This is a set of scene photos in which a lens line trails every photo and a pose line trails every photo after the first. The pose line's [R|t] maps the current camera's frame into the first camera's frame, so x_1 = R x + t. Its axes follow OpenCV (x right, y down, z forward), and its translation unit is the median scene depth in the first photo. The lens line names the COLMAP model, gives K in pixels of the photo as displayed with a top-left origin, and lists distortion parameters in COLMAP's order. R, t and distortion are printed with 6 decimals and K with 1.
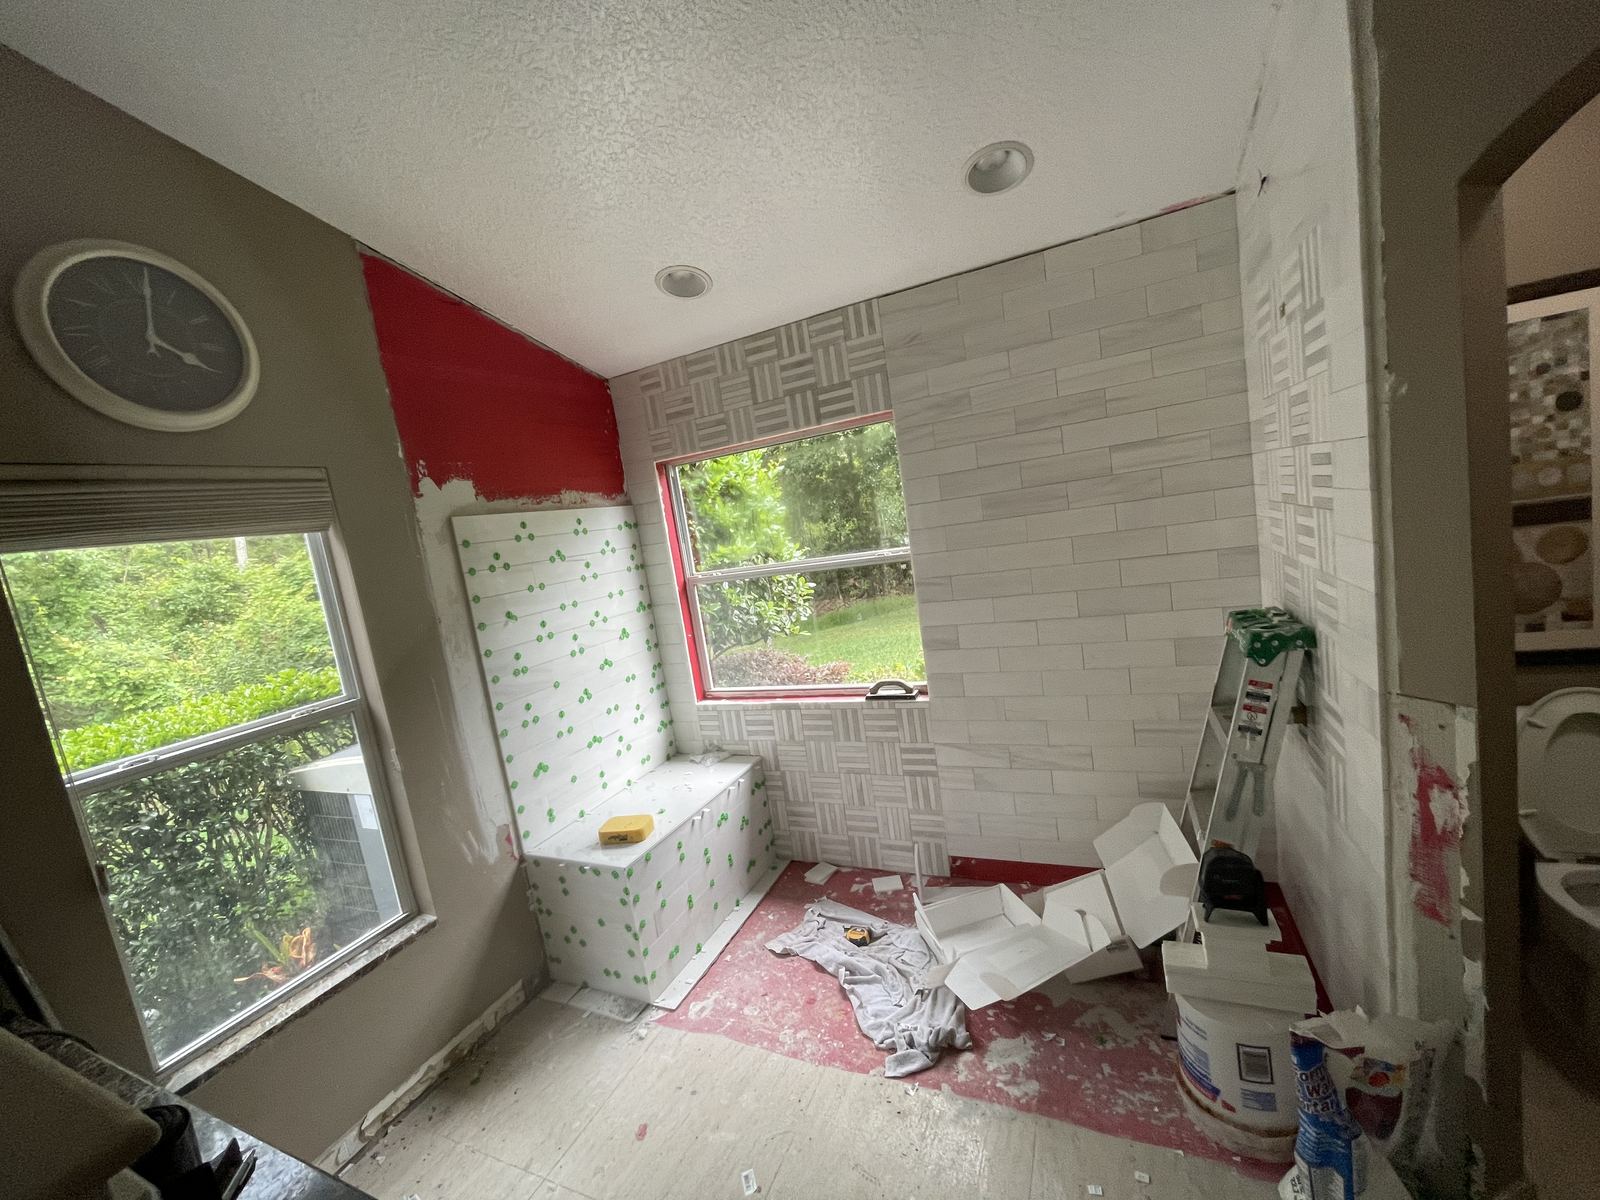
lens RADIAL K [[646.9, 0, 798.3], [0, 646.9, 601.7], [0, 0, 1]] dist [-0.003238, 0.000059]
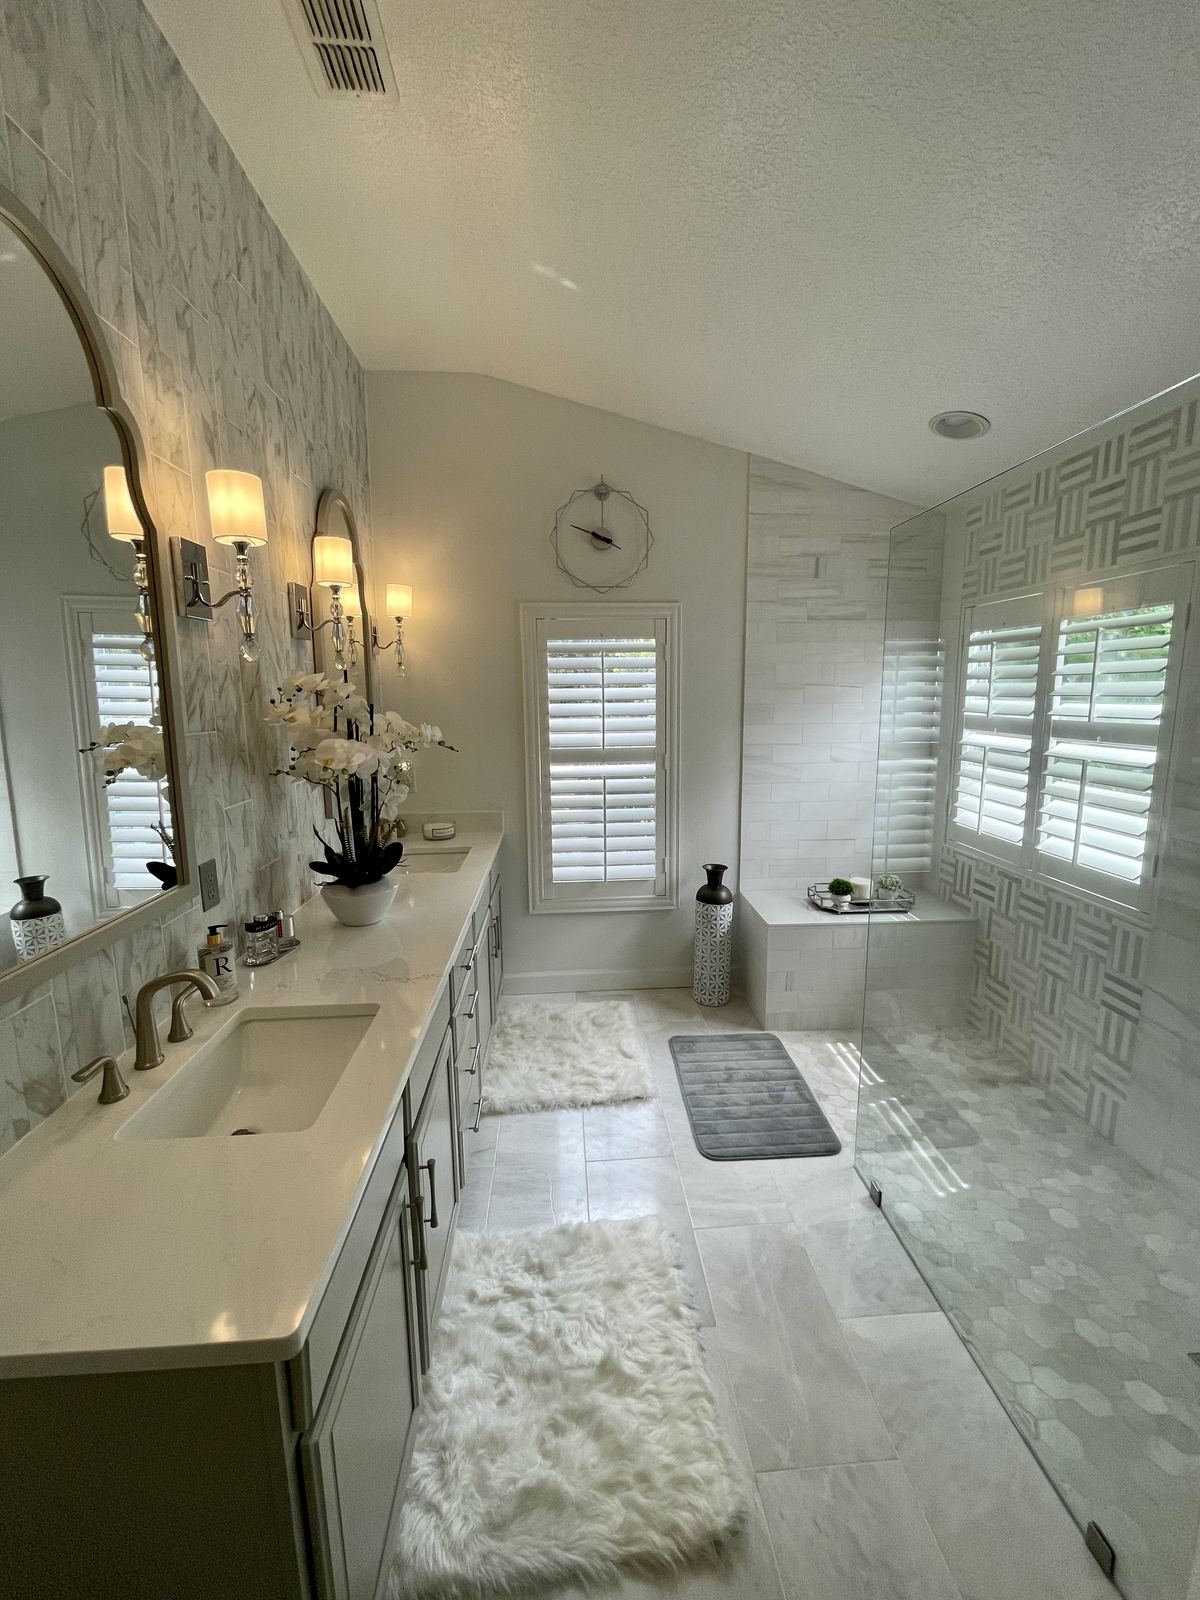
lens RADIAL K [[646.9, 0, 607.1], [0, 646.9, 799.8], [0, 0, 1]] dist [-0.003238, 0.000059]
pose [[0.484176, 0.282930, -0.827964, 0.583012], [-0.170557, 0.958643, 0.227846, -0.075023], [0.858187, 0.030898, 0.512407, 0.042340]]
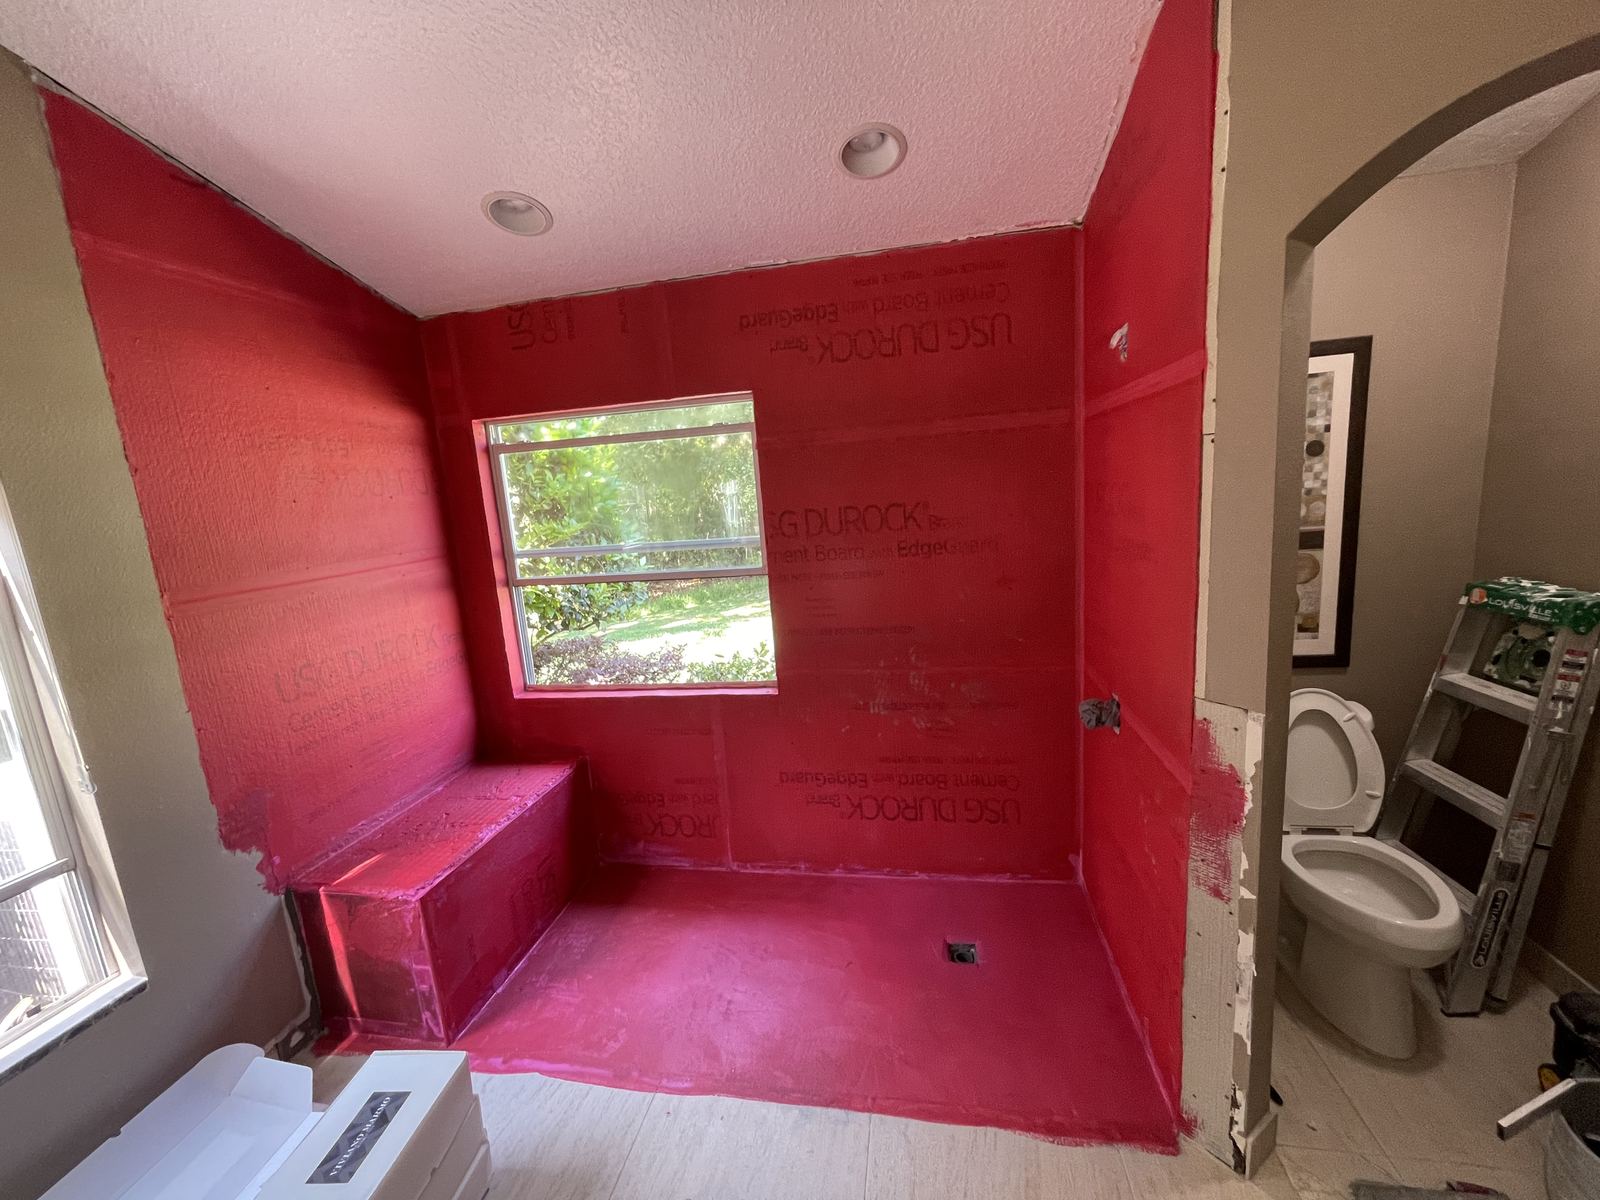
lens RADIAL K [[646.9, 0, 802.6], [0, 646.9, 600.7], [0, 0, 1]] dist [-0.003238, 0.000059]
pose [[0.965846, 0.035422, 0.256686, -0.014491], [-0.041609, 0.998959, 0.018712, -0.011178], [-0.255756, -0.028754, 0.966314, 0.069676]]
